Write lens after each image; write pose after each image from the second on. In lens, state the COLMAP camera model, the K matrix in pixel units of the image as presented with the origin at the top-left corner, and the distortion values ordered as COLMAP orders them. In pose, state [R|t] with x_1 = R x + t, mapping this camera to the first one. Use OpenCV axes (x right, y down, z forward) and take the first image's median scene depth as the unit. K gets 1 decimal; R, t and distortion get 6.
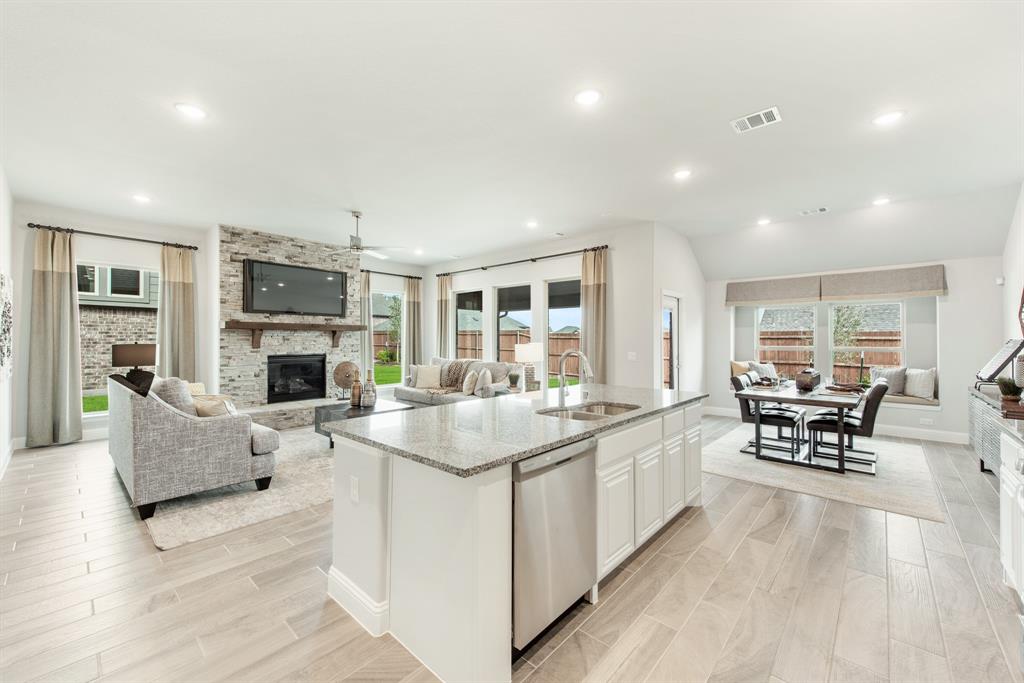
lens RADIAL K [[406.1, 0, 513.2], [0, 406.1, 338.6], [0, 0, 1]] dist [0.014806, -0.002977]
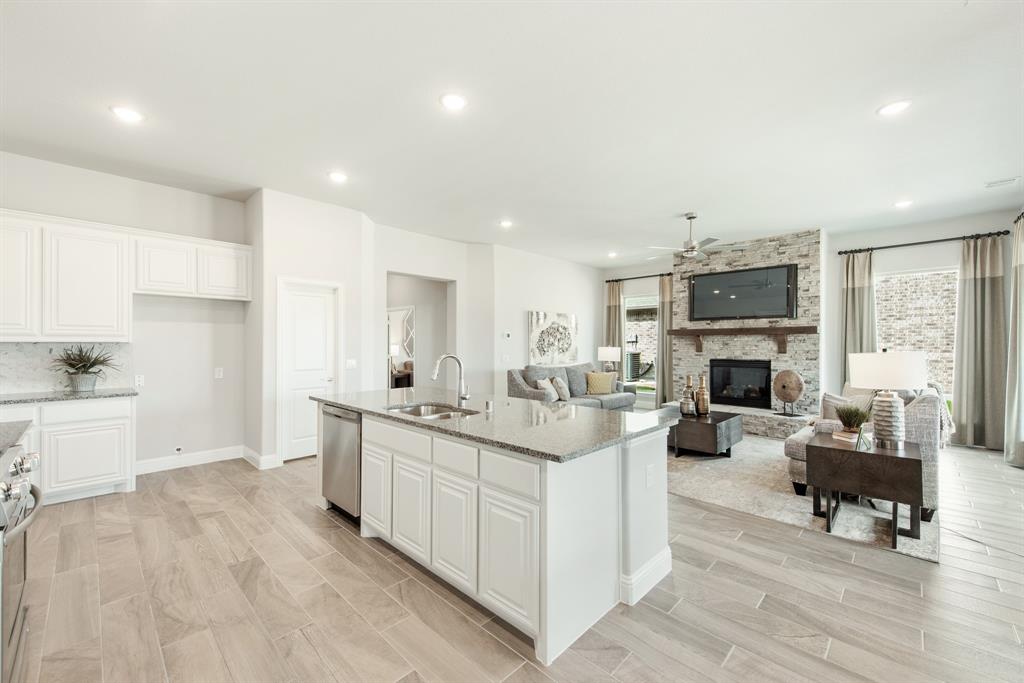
lens RADIAL K [[406.1, 0, 509.8], [0, 406.1, 342.9], [0, 0, 1]] dist [0.014806, -0.002977]
pose [[-0.041036, -0.002890, -0.999153, 0.526469], [0.001243, 0.999995, -0.002944, 0.001309], [0.999157, -0.001363, -0.041032, 0.526607]]
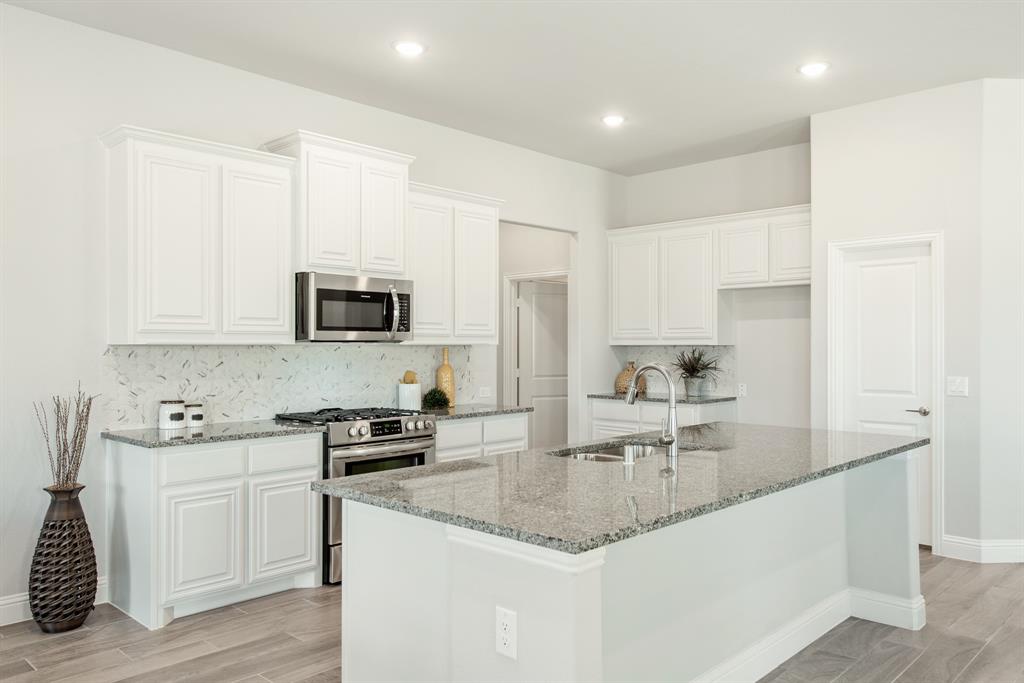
lens RADIAL K [[760.5, 0, 553.4], [0, 760.5, 343.6], [0, 0, 1]] dist [0.035670, -0.004736]
pose [[-0.999986, 0.000362, -0.005187, 0.135979], [0.000389, 0.999986, -0.005189, 0.000960], [0.005185, -0.005191, -0.999973, 0.959790]]
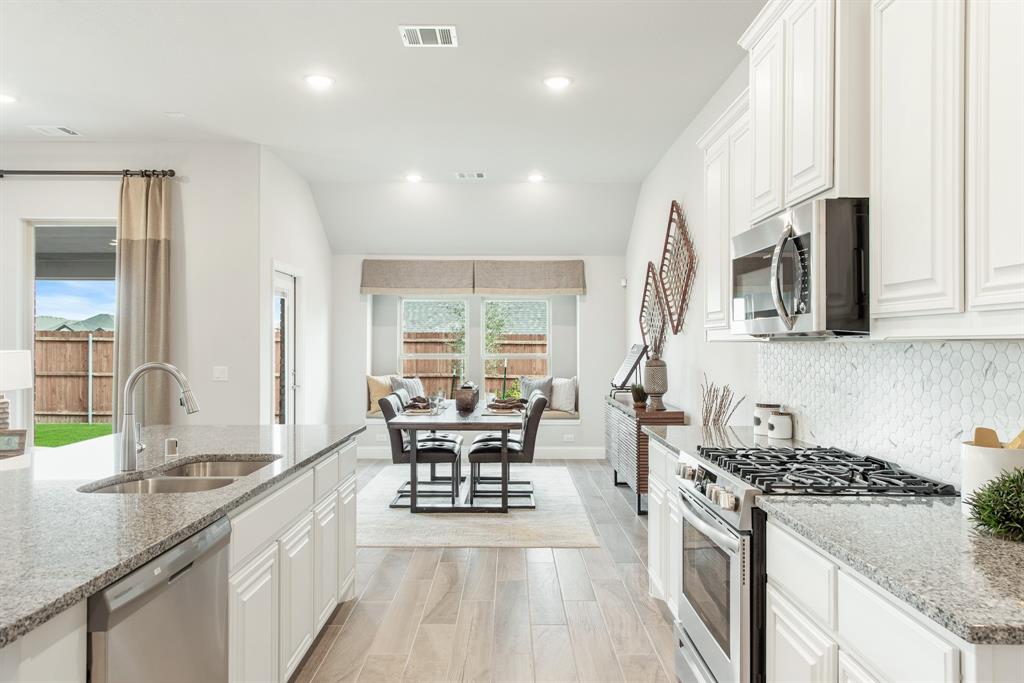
lens RADIAL K [[677.7, 0, 512.0], [0, 677.7, 343.4], [0, 0, 1]] dist [0.026652, -0.010062]
pose [[0.740962, 0.002282, 0.671543, -0.046806], [-0.003711, 0.999993, 0.000697, -0.000097], [-0.671537, -0.003009, 0.740965, 0.012385]]
